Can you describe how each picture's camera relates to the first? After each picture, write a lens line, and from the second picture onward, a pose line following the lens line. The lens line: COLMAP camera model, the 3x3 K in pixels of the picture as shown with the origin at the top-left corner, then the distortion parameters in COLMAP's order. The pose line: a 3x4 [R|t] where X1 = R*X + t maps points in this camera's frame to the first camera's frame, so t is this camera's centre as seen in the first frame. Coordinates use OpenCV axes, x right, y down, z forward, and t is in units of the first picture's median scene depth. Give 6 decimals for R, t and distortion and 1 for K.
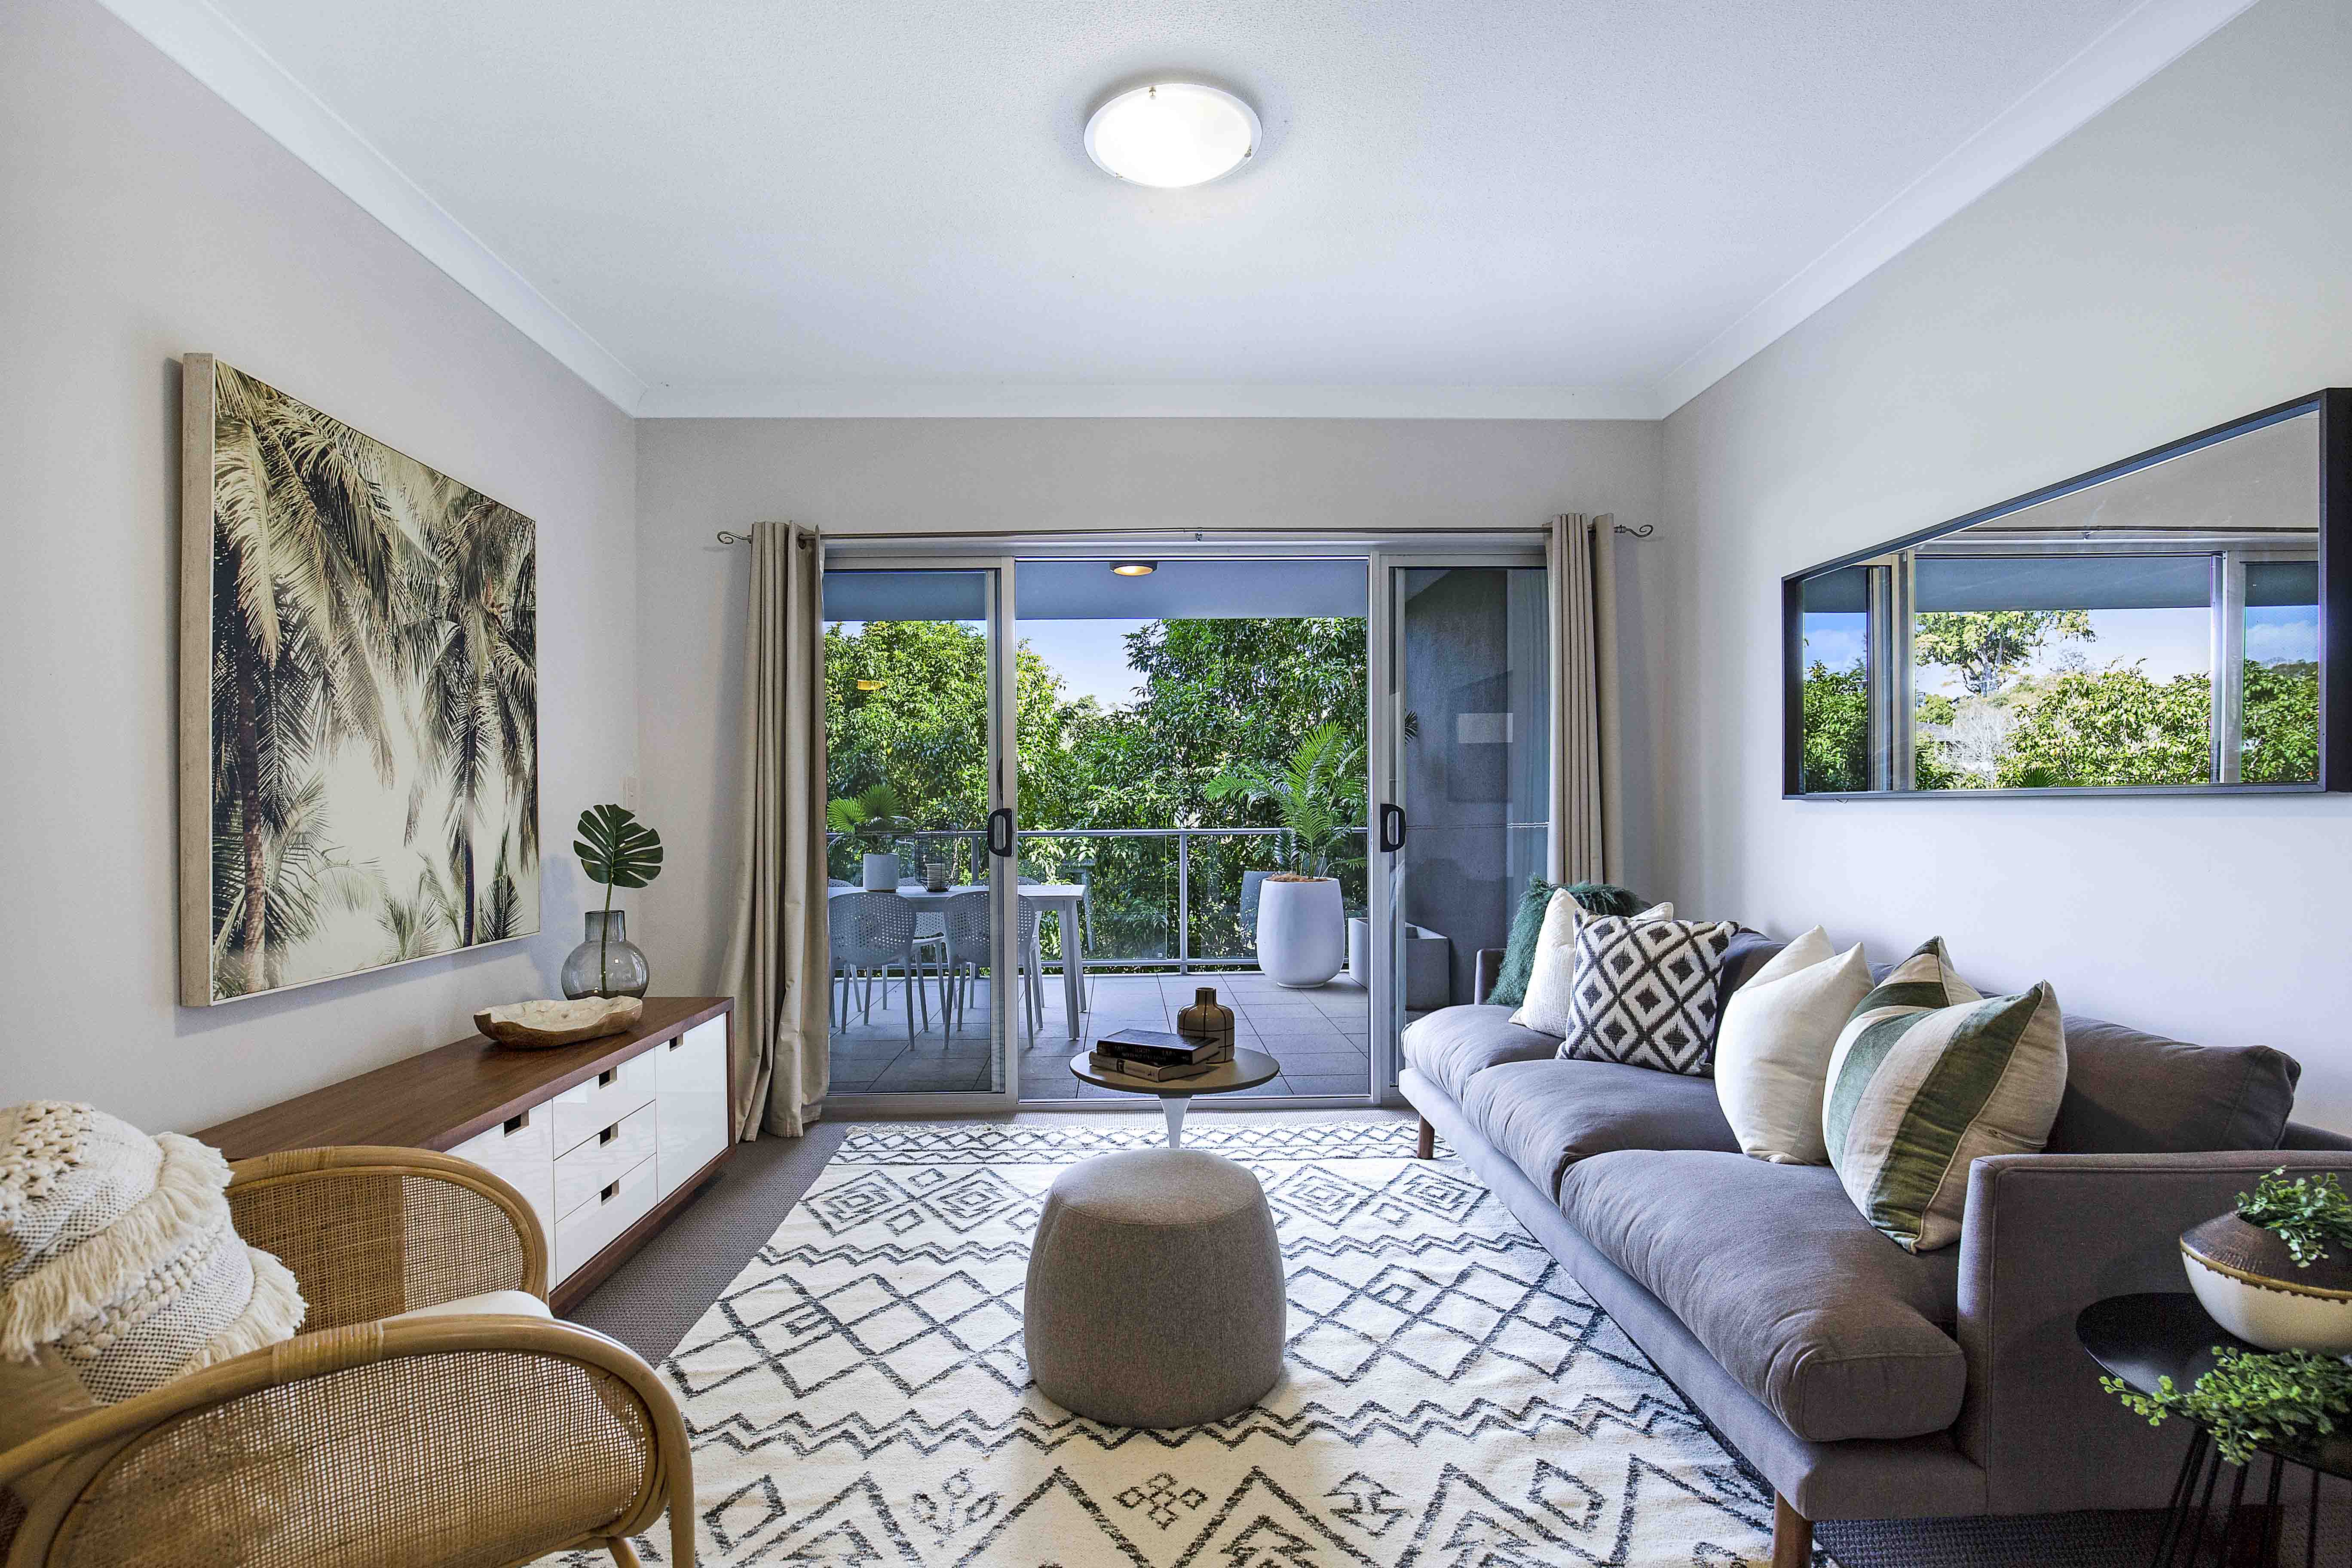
lens RADIAL K [[1125.5, 0, 1183.8], [0, 1125.5, 817.9], [0, 0, 1]] dist [-0.031052, -0.000639]
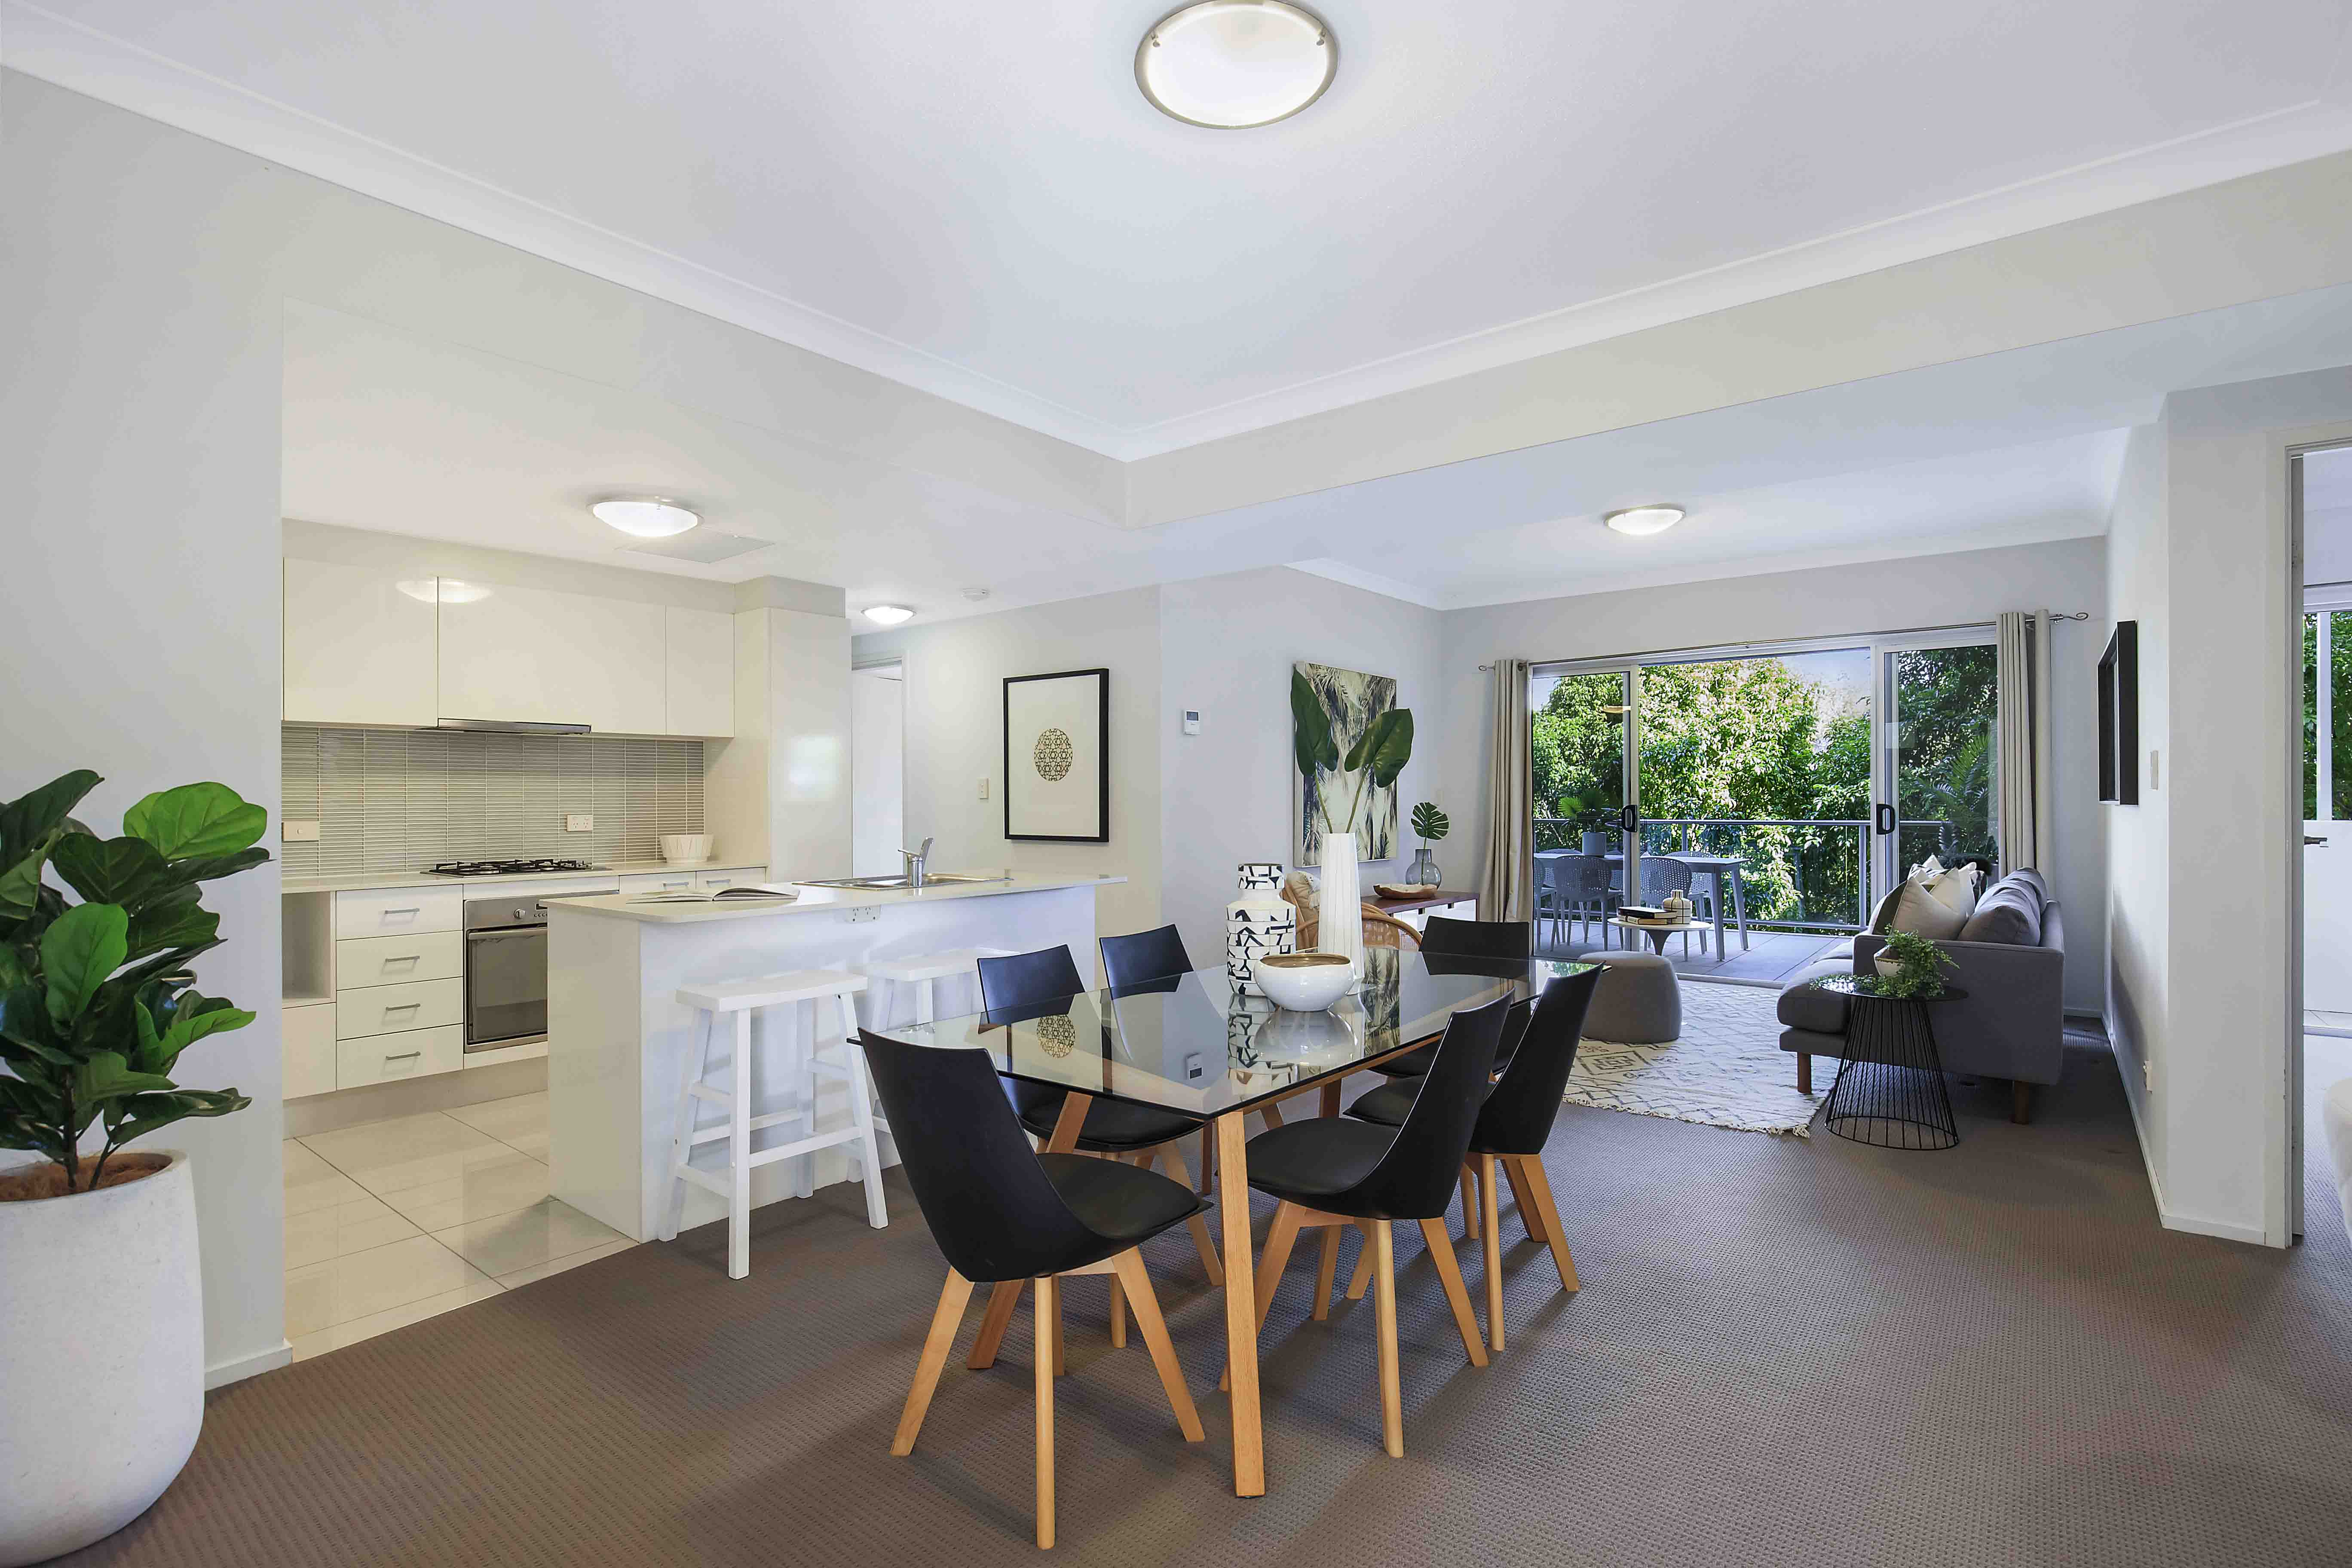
lens RADIAL K [[1125.5, 0, 1095.7], [0, 1125.5, 793.6], [0, 0, 1]] dist [-0.031052, -0.000639]
pose [[0.711402, 0.000176, -0.702786, 0.668870], [-0.009398, 0.999913, -0.009262, -0.003070], [0.702723, 0.013194, 0.711341, -1.197226]]
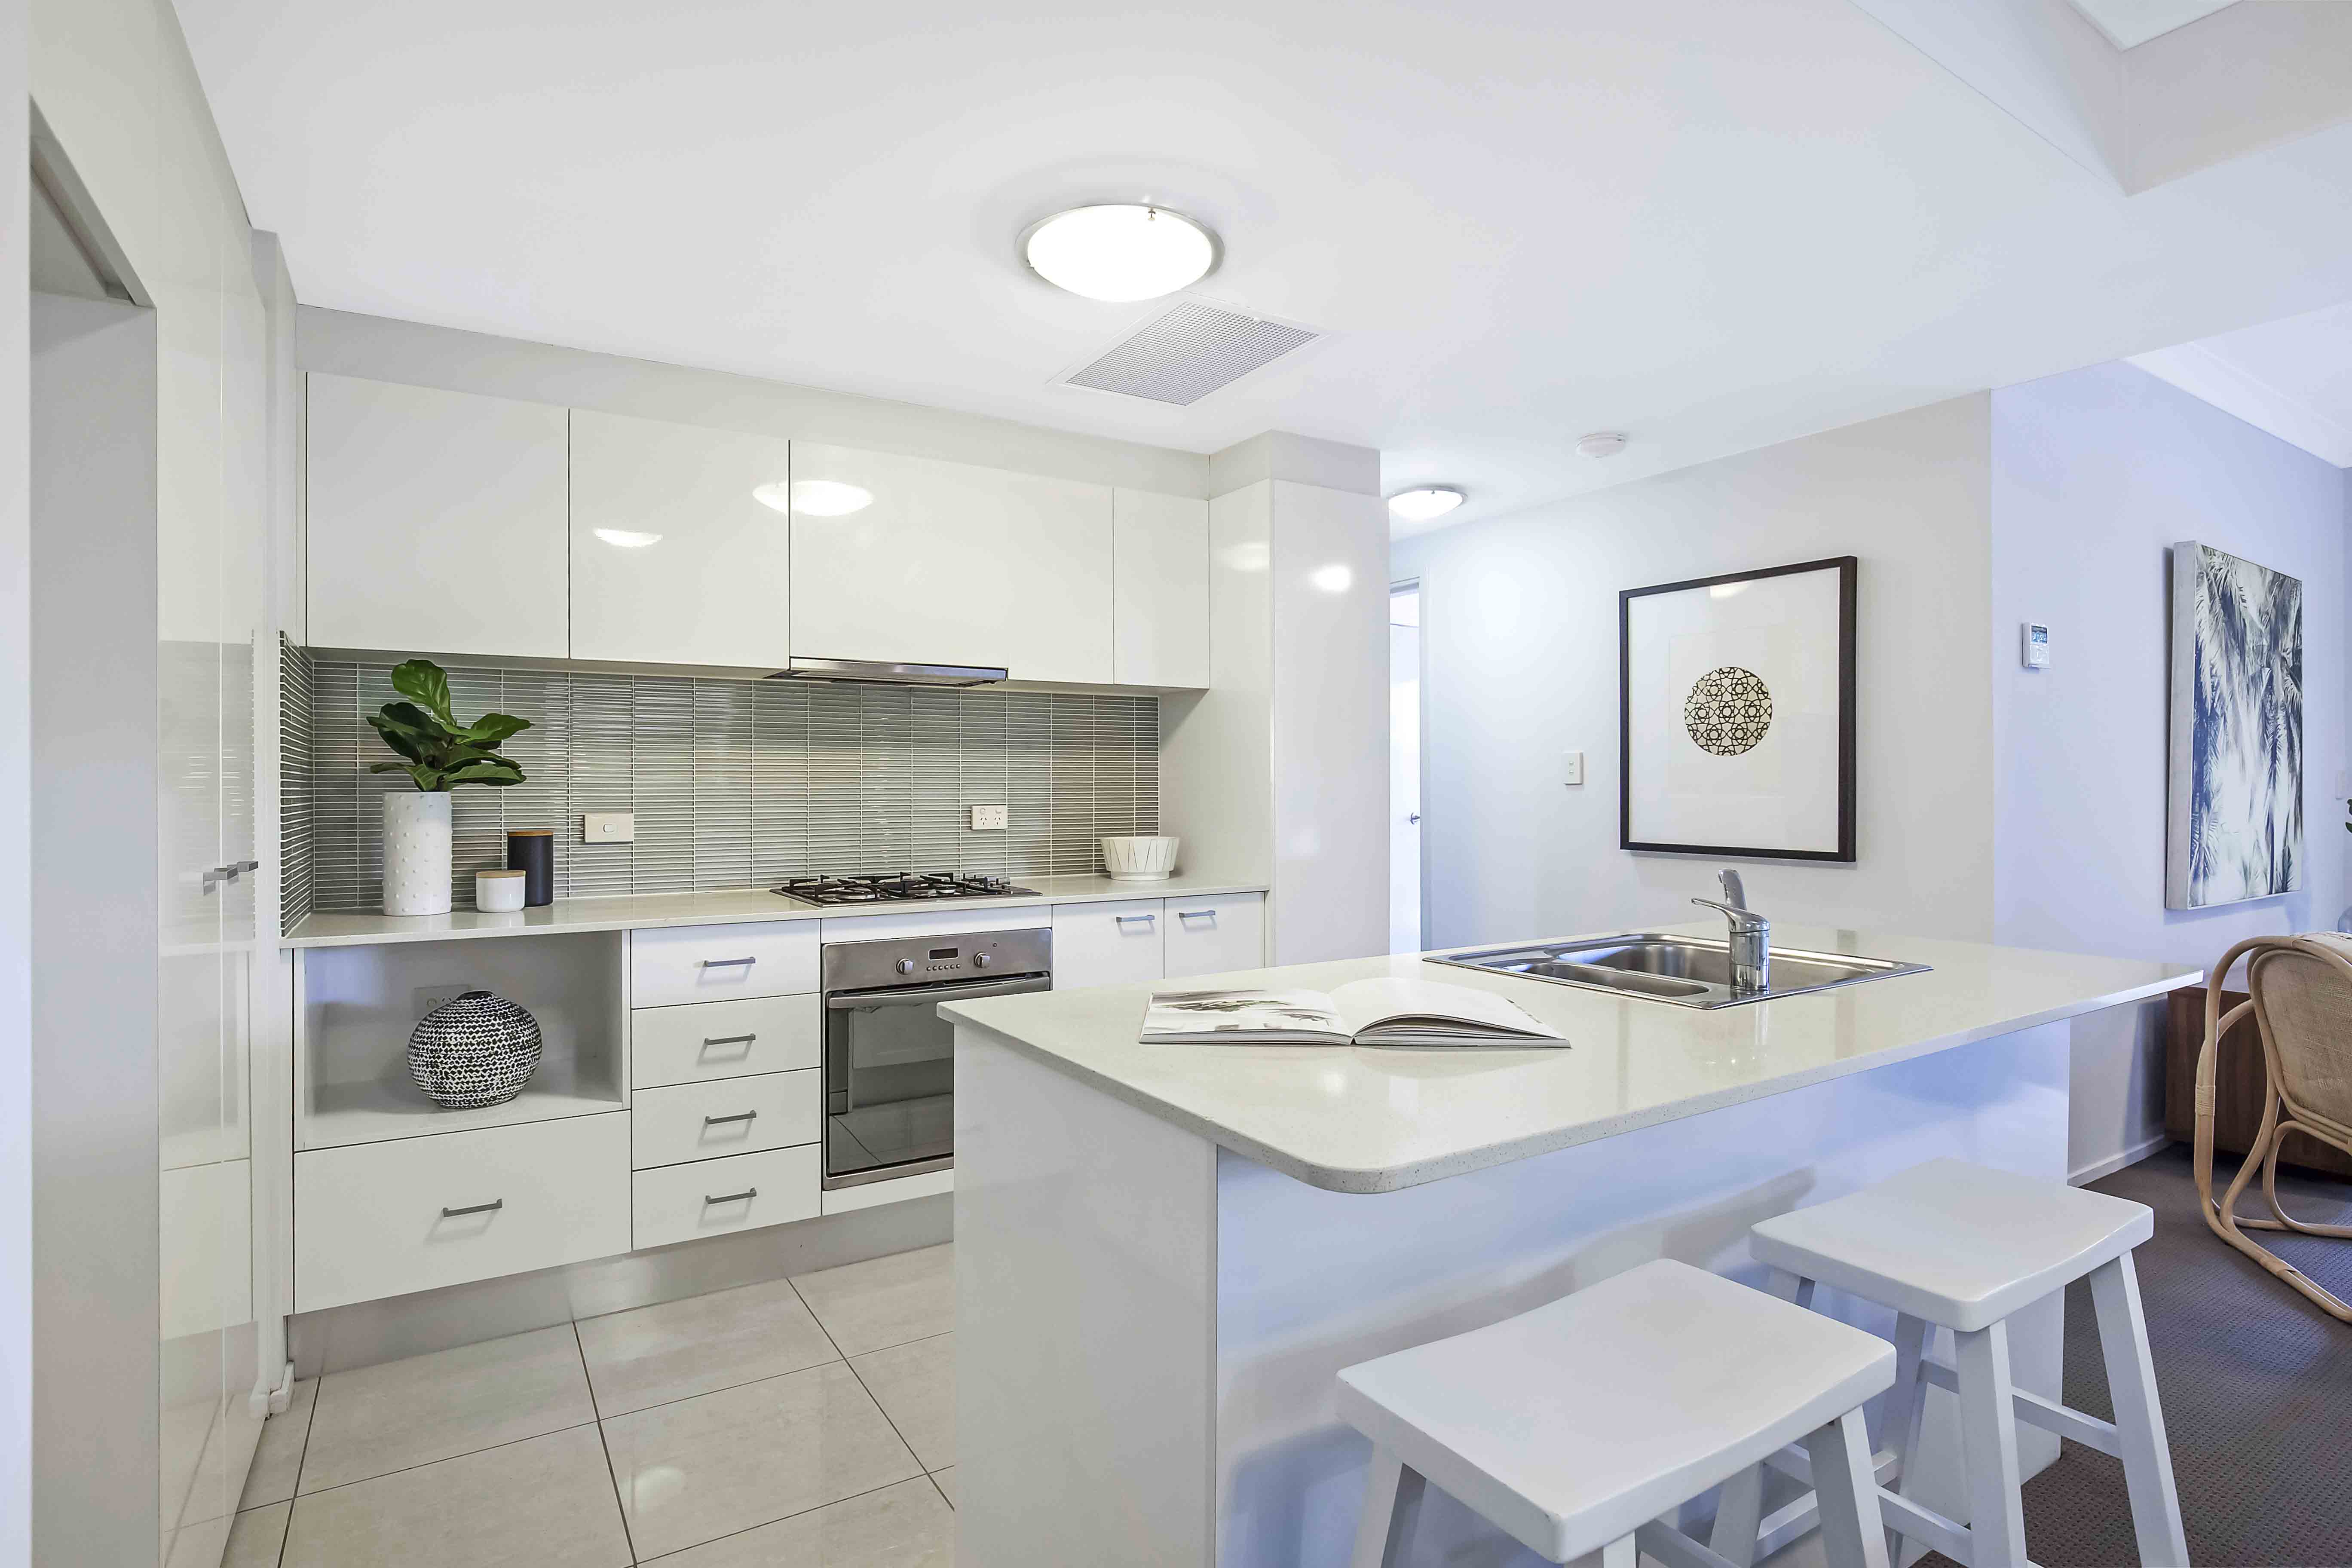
lens RADIAL K [[1226.4, 0, 1168.5], [0, 1226.4, 784.6], [0, 0, 1]] dist [-0.029221, -0.000145]
pose [[0.498231, 0.006160, -0.867022, -0.022711], [-0.014802, 0.999889, -0.001402, -0.001668], [0.866918, 0.013532, 0.498267, -0.966829]]
